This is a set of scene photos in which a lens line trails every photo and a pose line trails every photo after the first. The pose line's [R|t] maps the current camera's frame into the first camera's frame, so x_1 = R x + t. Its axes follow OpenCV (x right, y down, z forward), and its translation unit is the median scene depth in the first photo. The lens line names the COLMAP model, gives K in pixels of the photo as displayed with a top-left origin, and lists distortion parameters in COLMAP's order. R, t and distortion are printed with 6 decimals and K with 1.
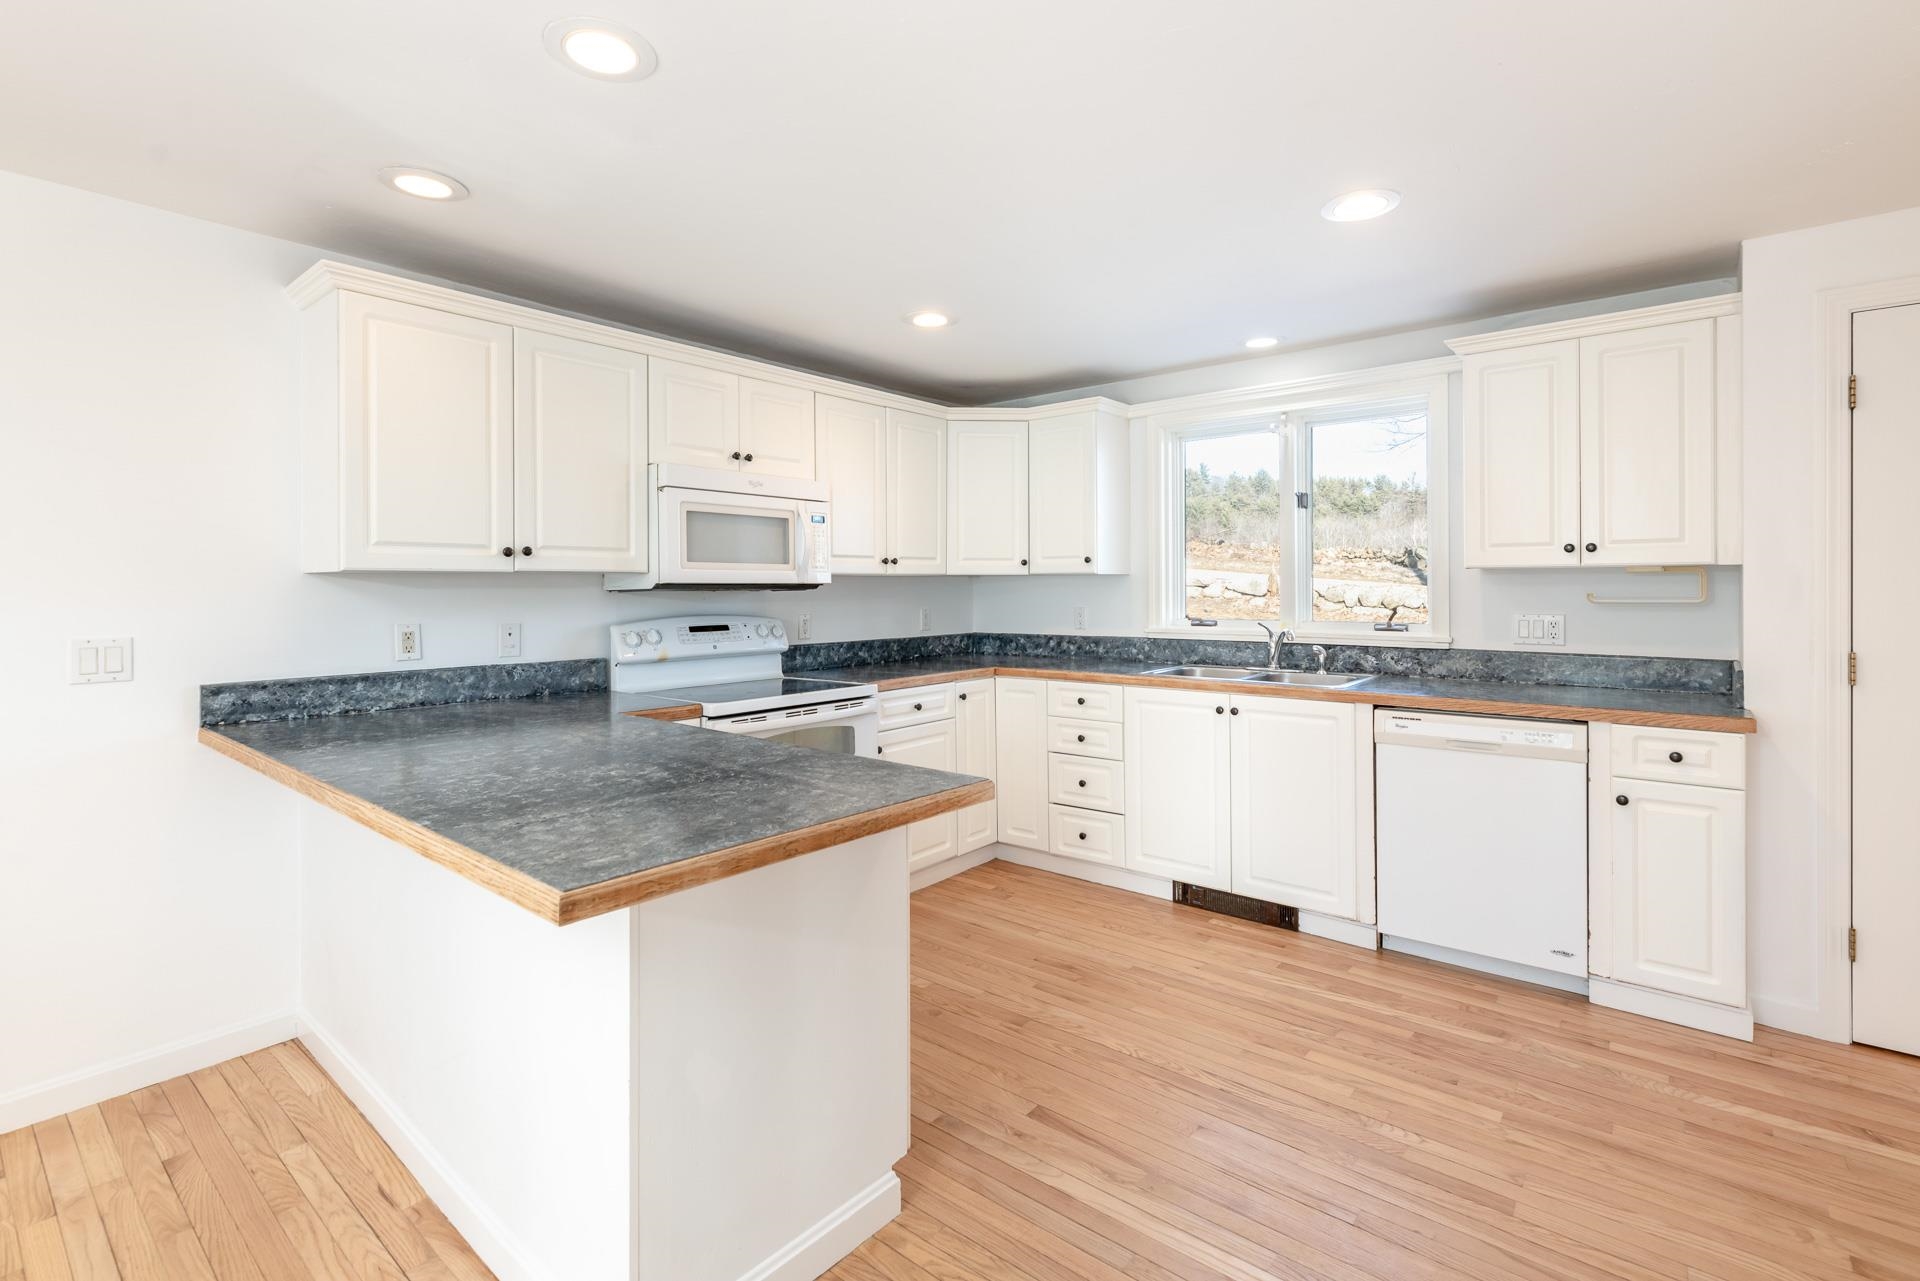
lens RADIAL K [[881.1, 0, 989.9], [0, 881.1, 587.5], [0, 0, 1]] dist [-0.002570, -0.000396]
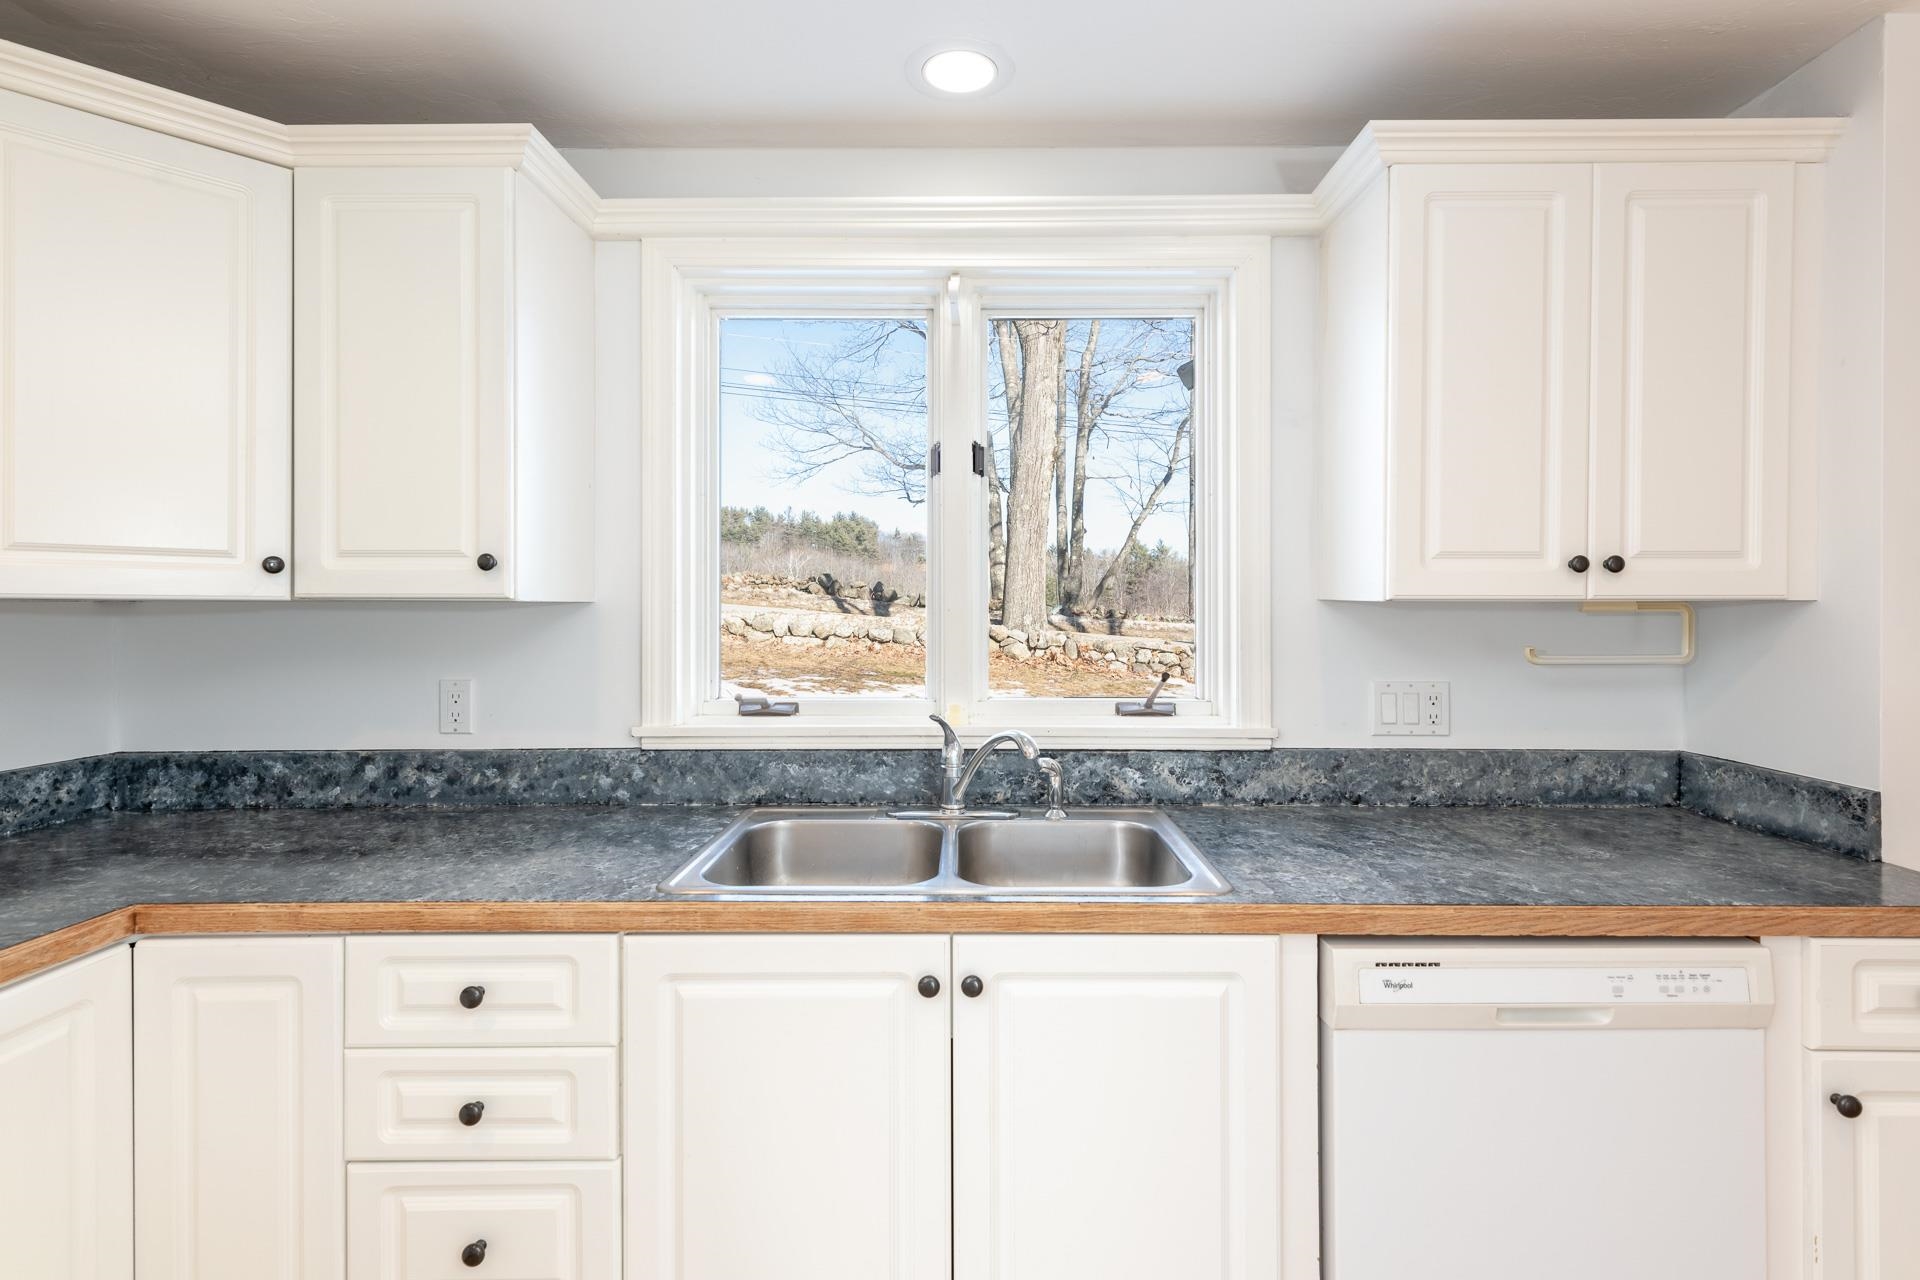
lens RADIAL K [[839.7, 0, 964.9], [0, 839.7, 604.5], [0, 0, 1]] dist [0.000283, 0.000965]
pose [[0.780792, 0.008197, 0.624737, 0.048453], [-0.003041, 0.999952, -0.009318, -0.011180], [-0.624783, 0.005376, 0.780780, 0.614823]]
